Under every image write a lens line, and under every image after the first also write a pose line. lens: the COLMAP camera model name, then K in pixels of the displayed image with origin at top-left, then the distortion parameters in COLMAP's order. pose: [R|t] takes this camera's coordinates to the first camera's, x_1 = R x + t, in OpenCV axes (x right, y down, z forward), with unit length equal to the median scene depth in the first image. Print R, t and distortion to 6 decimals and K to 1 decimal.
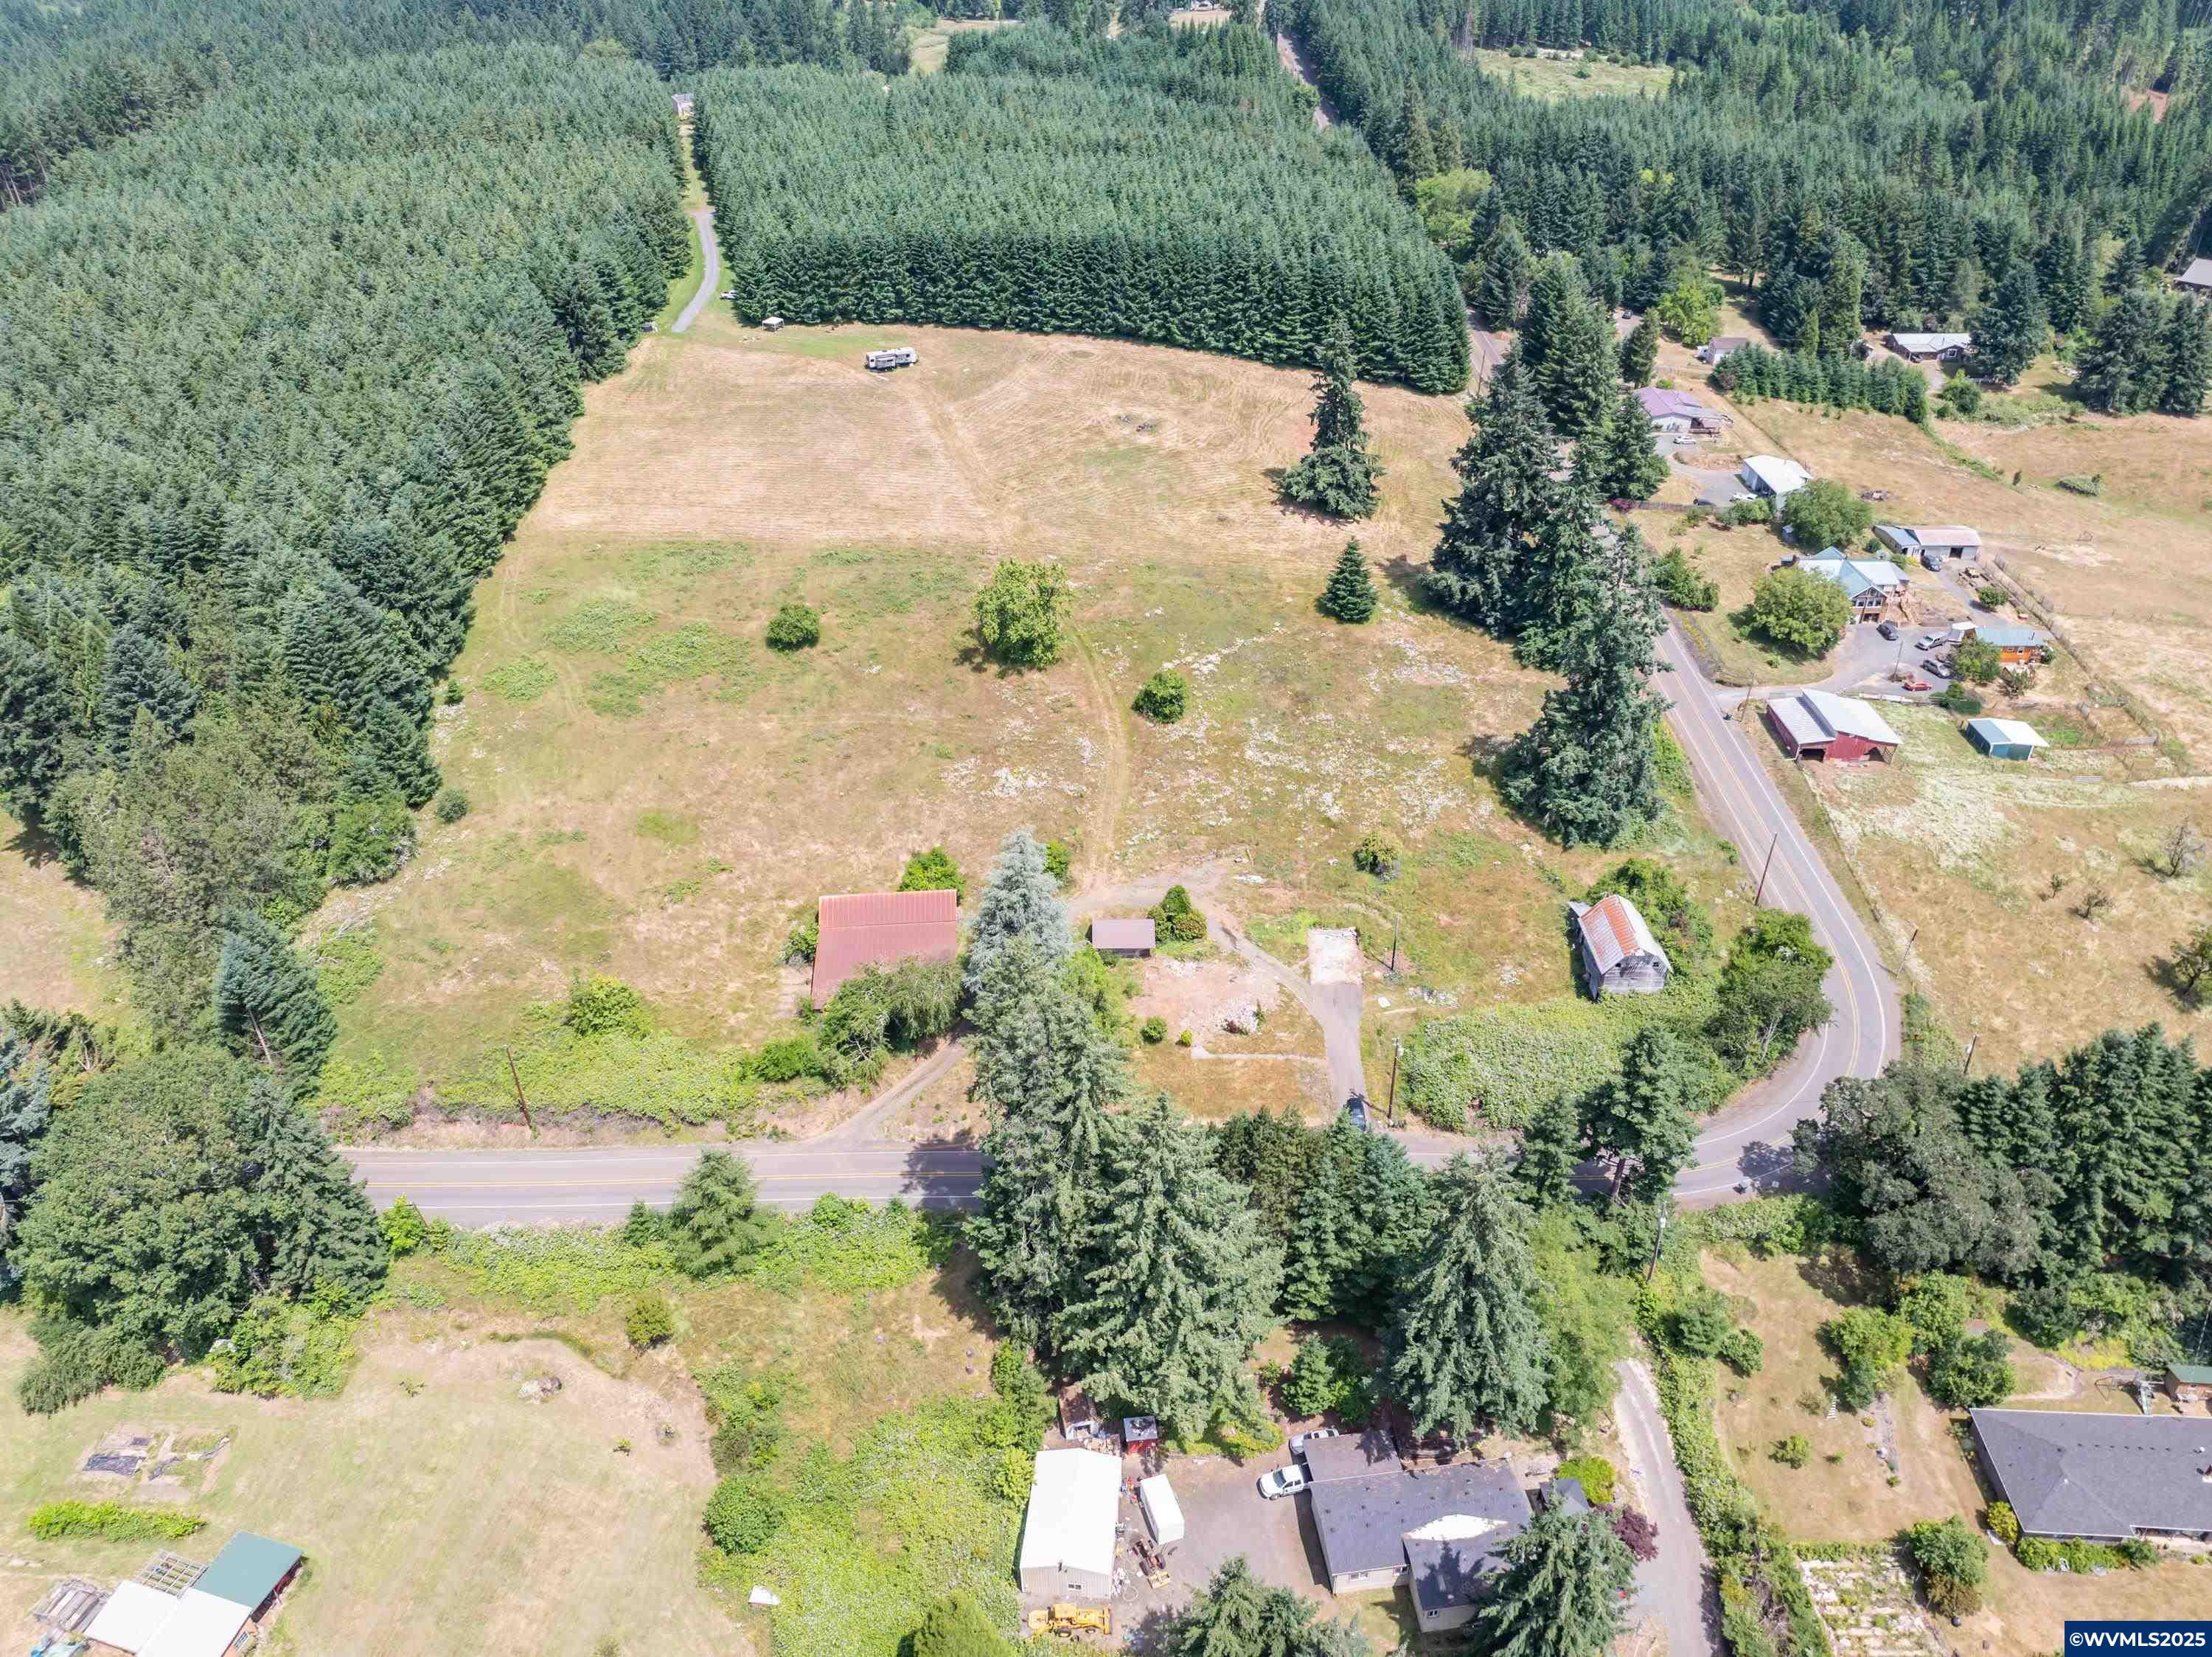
lens RADIAL K [[1547.9, 0, 1106.0], [0, 1547.9, 828.5], [0, 0, 1]] dist [-0.034710, -0.004854]
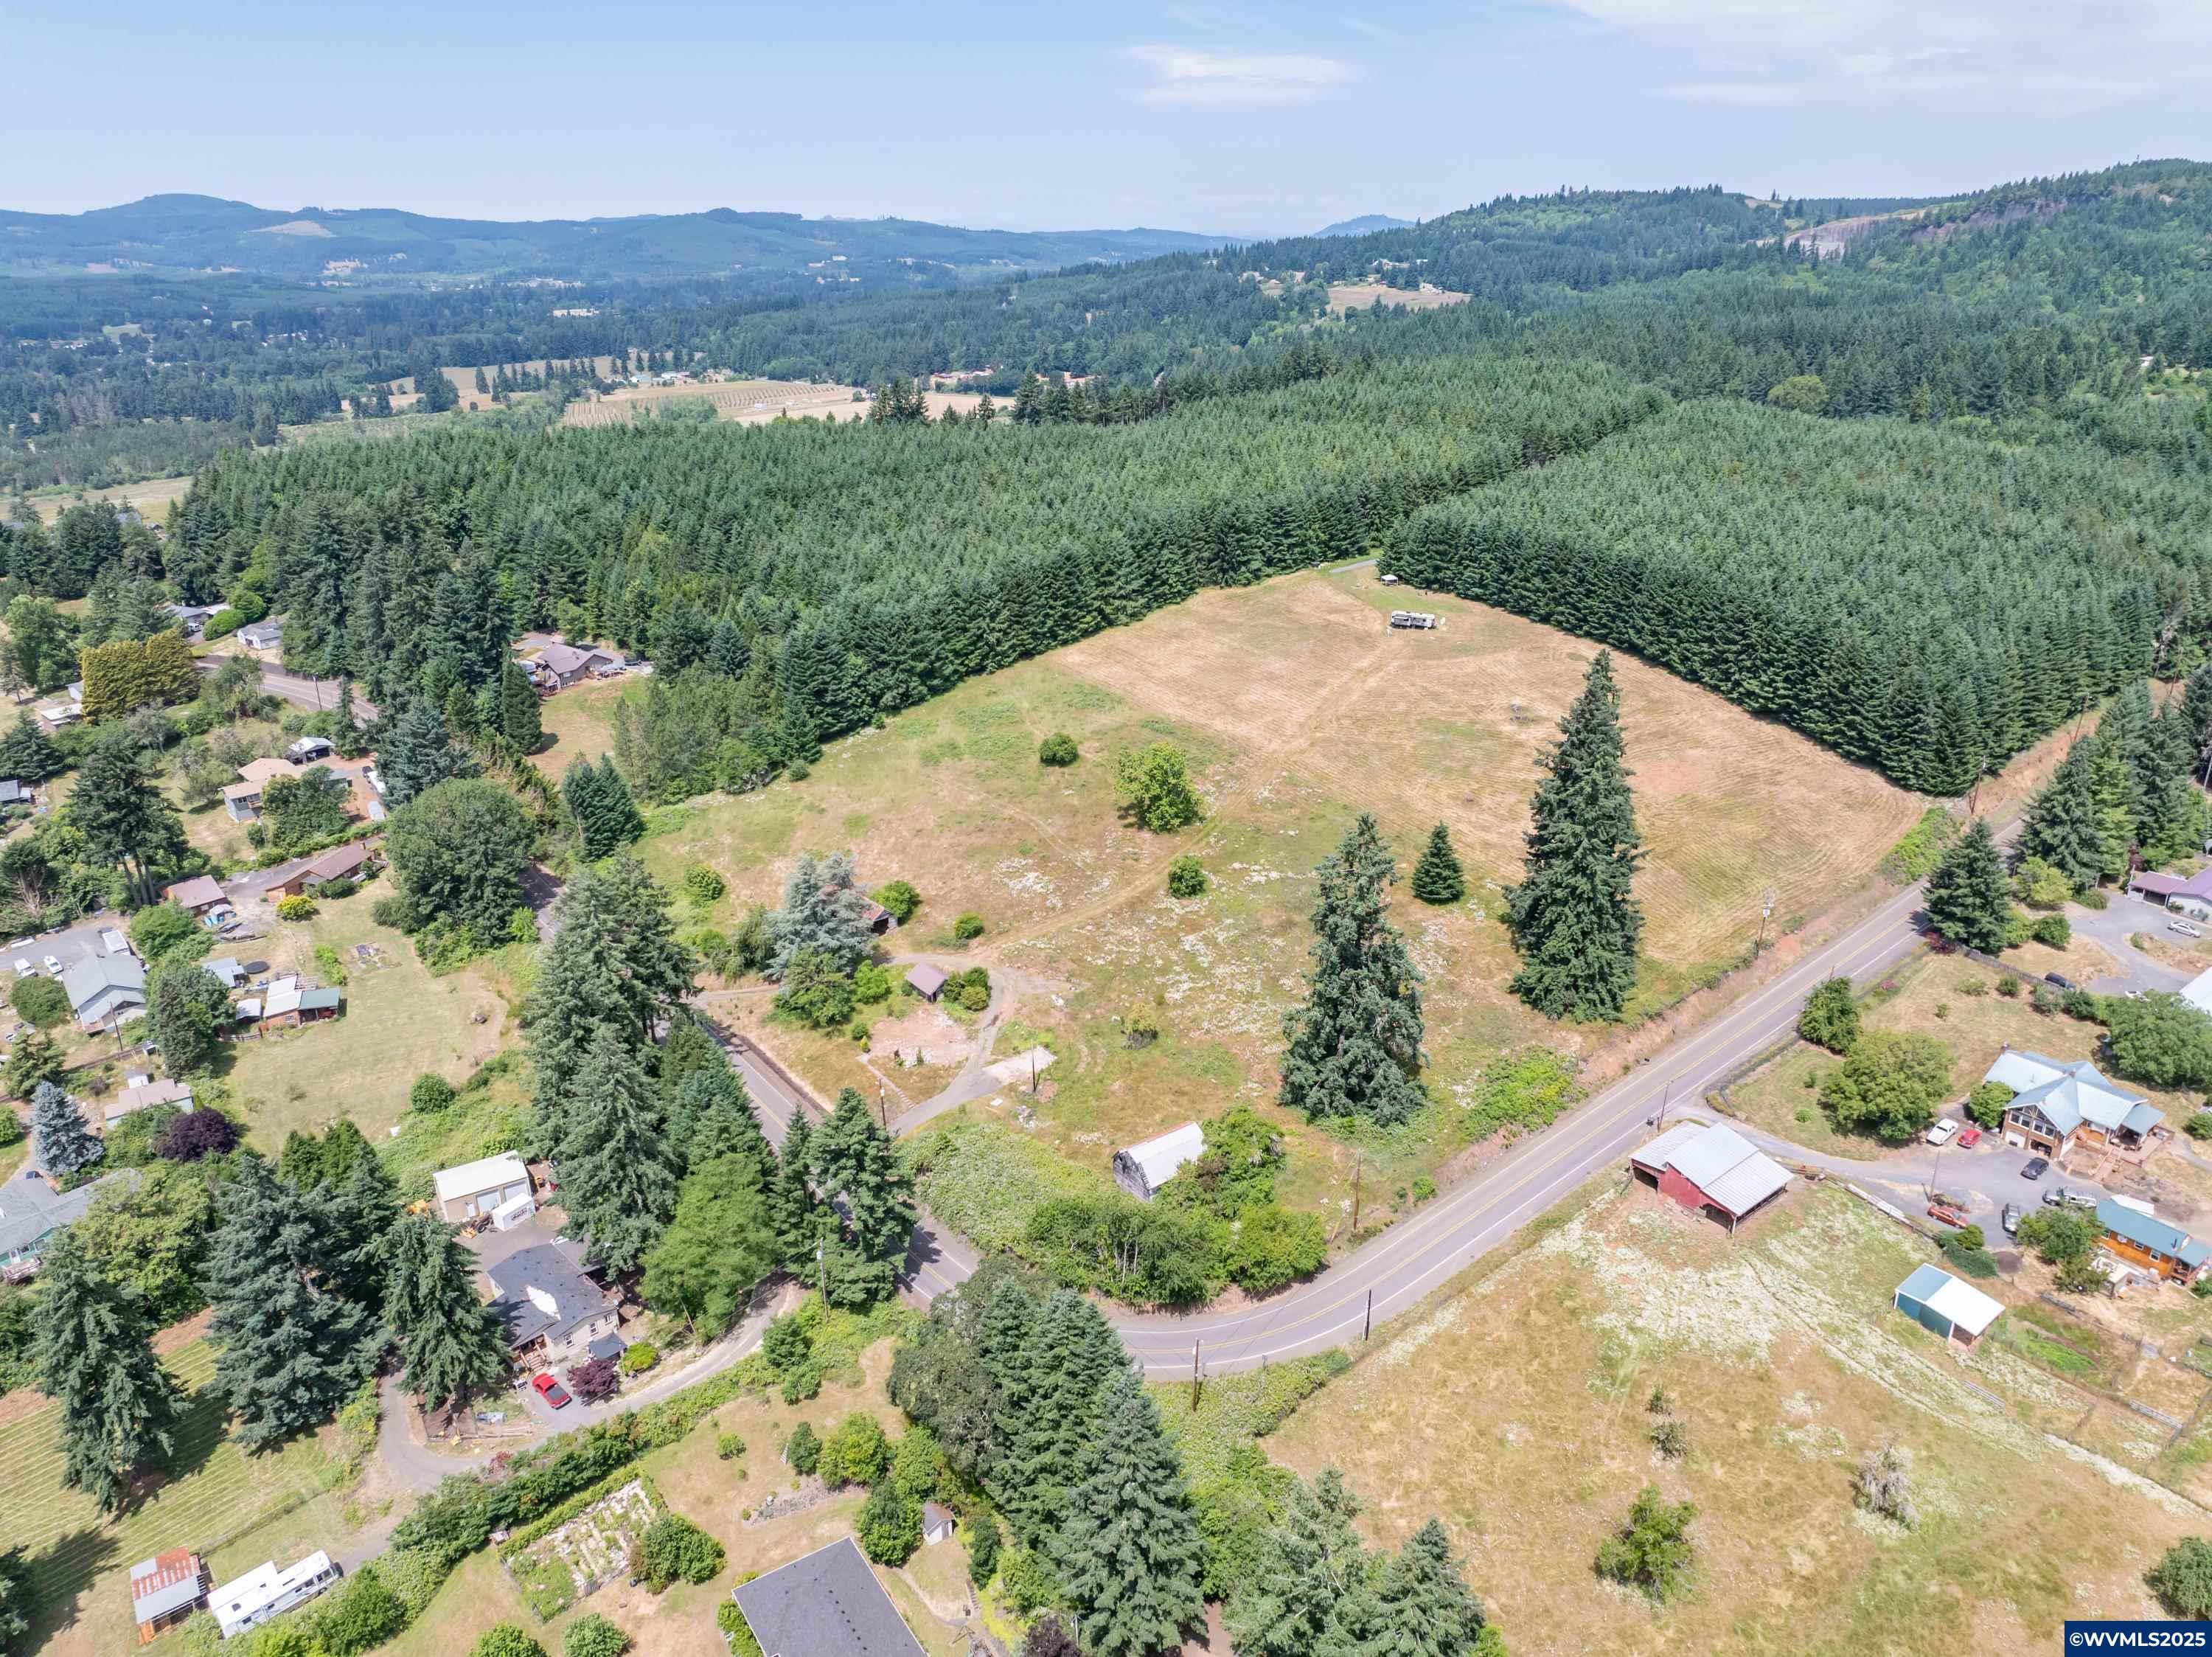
lens RADIAL K [[1547.9, 0, 1106.0], [0, 1547.9, 828.5], [0, 0, 1]] dist [-0.034710, -0.004854]
pose [[0.600022, 0.298252, -0.742307, 0.608696], [-0.431309, 0.902099, 0.013819, -0.076125], [0.673755, 0.311872, 0.669918, 0.109092]]
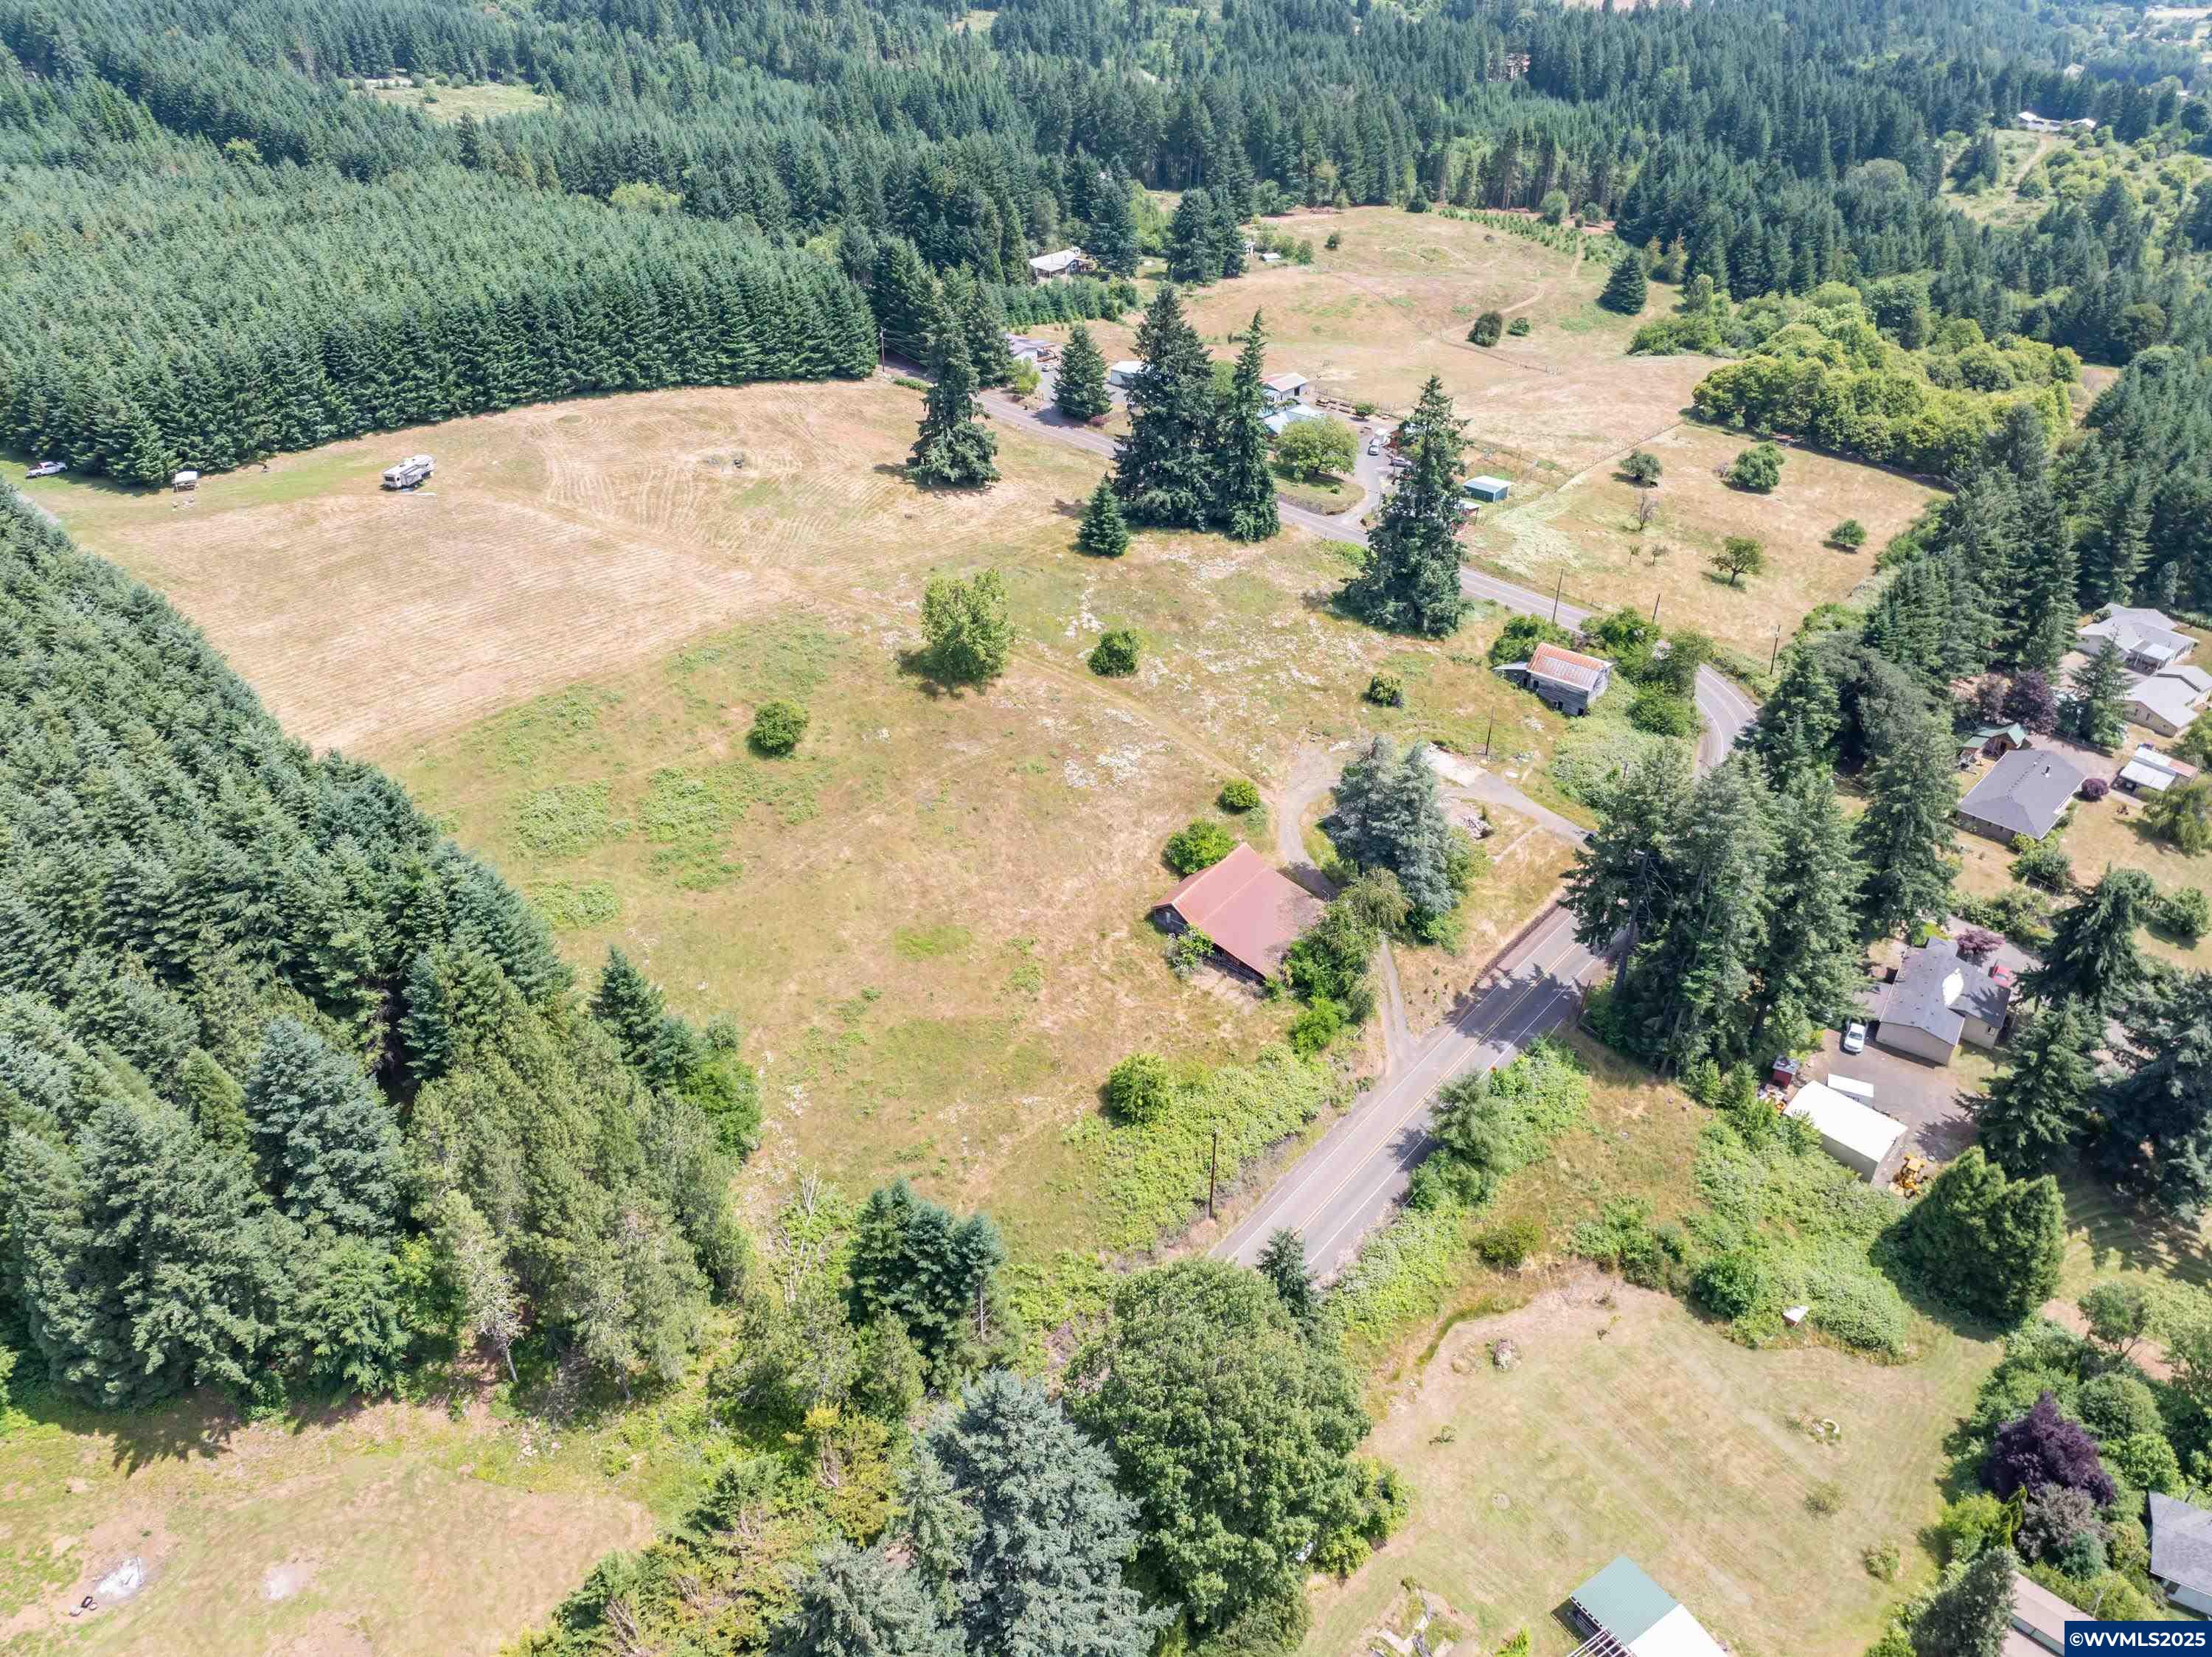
lens RADIAL K [[1547.9, 0, 1106.0], [0, 1547.9, 828.5], [0, 0, 1]] dist [-0.034710, -0.004854]
pose [[0.653230, -0.402565, 0.641274, -0.485132], [0.408583, 0.900465, 0.149074, -0.096120], [-0.637456, 0.164634, 0.752692, 0.156205]]
